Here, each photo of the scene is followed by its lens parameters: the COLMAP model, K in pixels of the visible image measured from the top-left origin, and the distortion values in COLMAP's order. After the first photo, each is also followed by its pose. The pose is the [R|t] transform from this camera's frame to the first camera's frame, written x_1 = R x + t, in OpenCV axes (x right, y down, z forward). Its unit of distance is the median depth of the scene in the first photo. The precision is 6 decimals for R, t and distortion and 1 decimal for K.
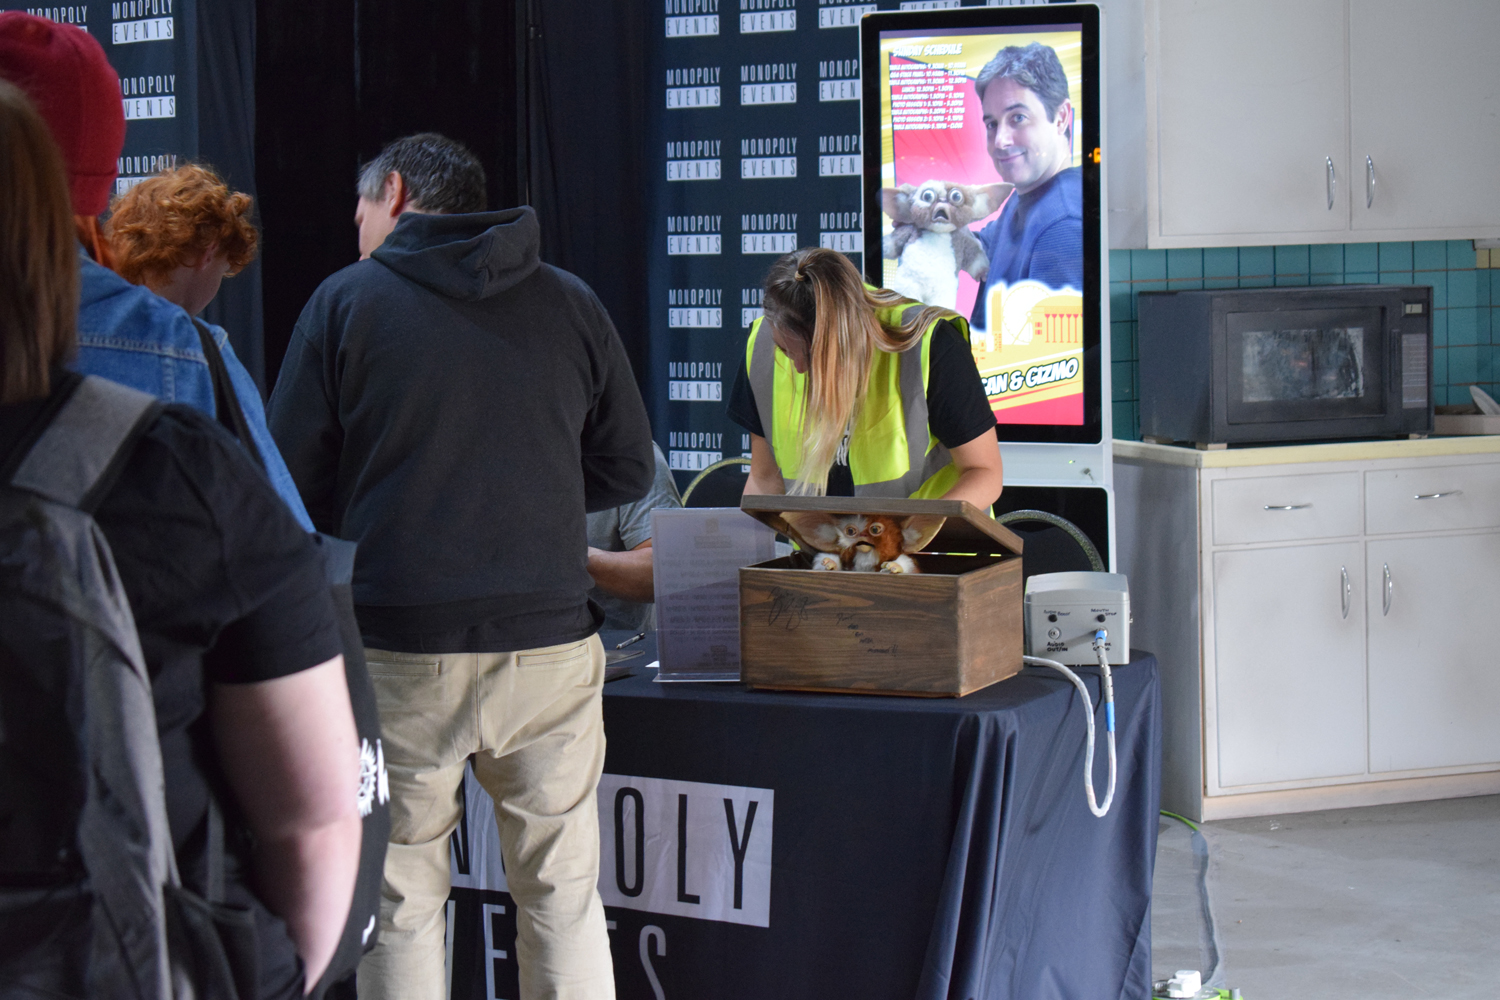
lens RADIAL K [[3509.6, 0, 754.8], [0, 3509.6, 496.9], [0, 0, 1]] dist [0.070938, 0.000000]
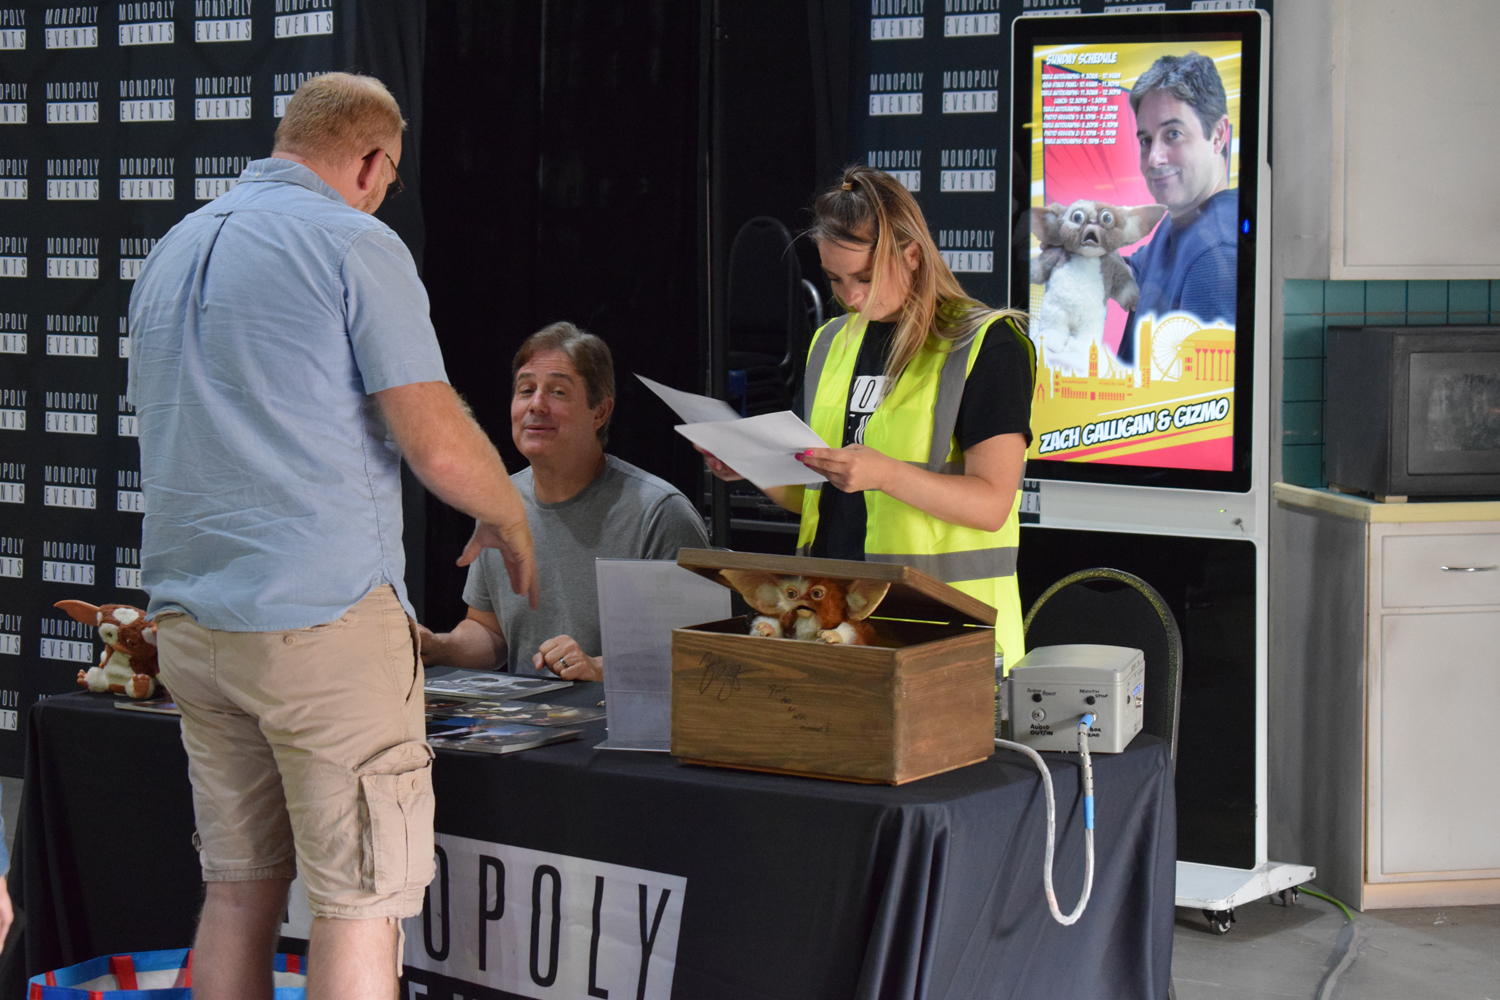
lens RADIAL K [[3509.6, 0, 740.8], [0, 3509.6, 491.5], [0, 0, 1]] dist [0.070938, 0.000000]
pose [[0.988457, 0.035644, -0.147251, 0.100971], [-0.035798, 0.999358, 0.001602, -0.012006], [0.147214, 0.003687, 0.989098, 0.075544]]
